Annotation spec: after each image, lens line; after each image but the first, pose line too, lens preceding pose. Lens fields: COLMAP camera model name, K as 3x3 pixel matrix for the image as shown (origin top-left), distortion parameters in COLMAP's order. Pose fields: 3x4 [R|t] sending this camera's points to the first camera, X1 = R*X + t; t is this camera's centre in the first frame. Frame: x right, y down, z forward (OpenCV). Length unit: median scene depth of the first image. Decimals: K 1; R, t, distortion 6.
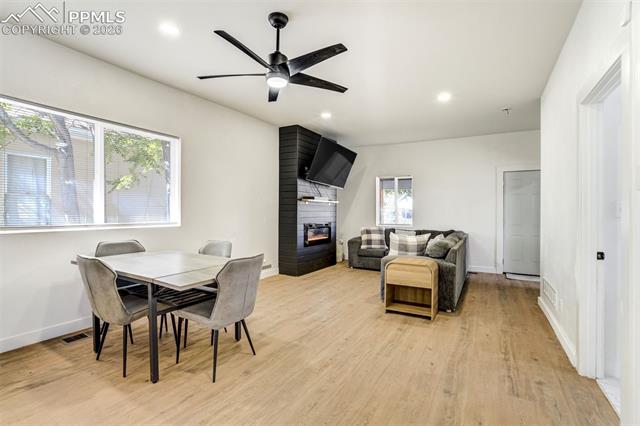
lens RADIAL K [[290.5, 0, 339.2], [0, 290.5, 216.9], [0, 0, 1]] dist [-0.050507, -0.000115]
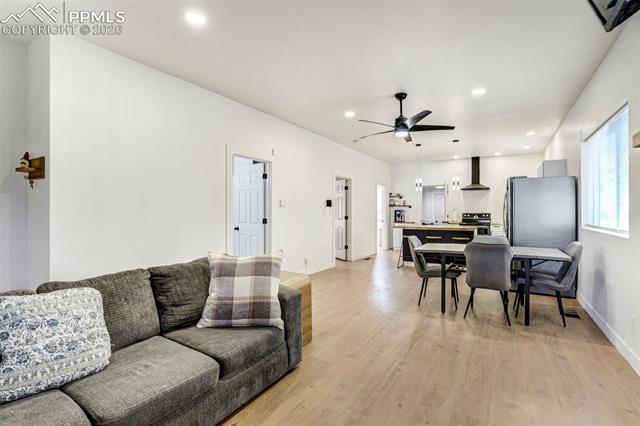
lens RADIAL K [[286.4, 0, 338.4], [0, 286.4, 210.9], [0, 0, 1]] dist [-0.001551, -0.000099]
pose [[-0.999745, -0.008267, 0.021016, 0.055614], [-0.007964, 0.999864, 0.014457, -0.028681], [-0.021133, 0.014286, -0.999675, 1.399938]]
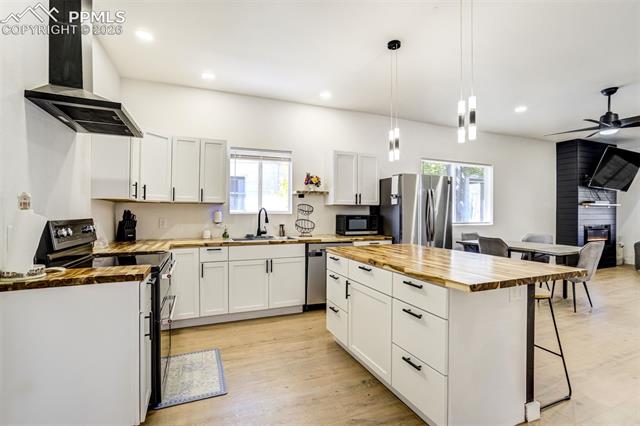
lens RADIAL K [[305.9, 0, 325.6], [0, 305.9, 215.6], [0, 0, 1]] dist [-0.001585, 0.000049]
pose [[0.785238, -0.004438, -0.619178, -0.223150], [-0.004120, 0.999915, -0.012392, 0.006453], [0.619181, 0.012282, 0.785153, -0.699773]]
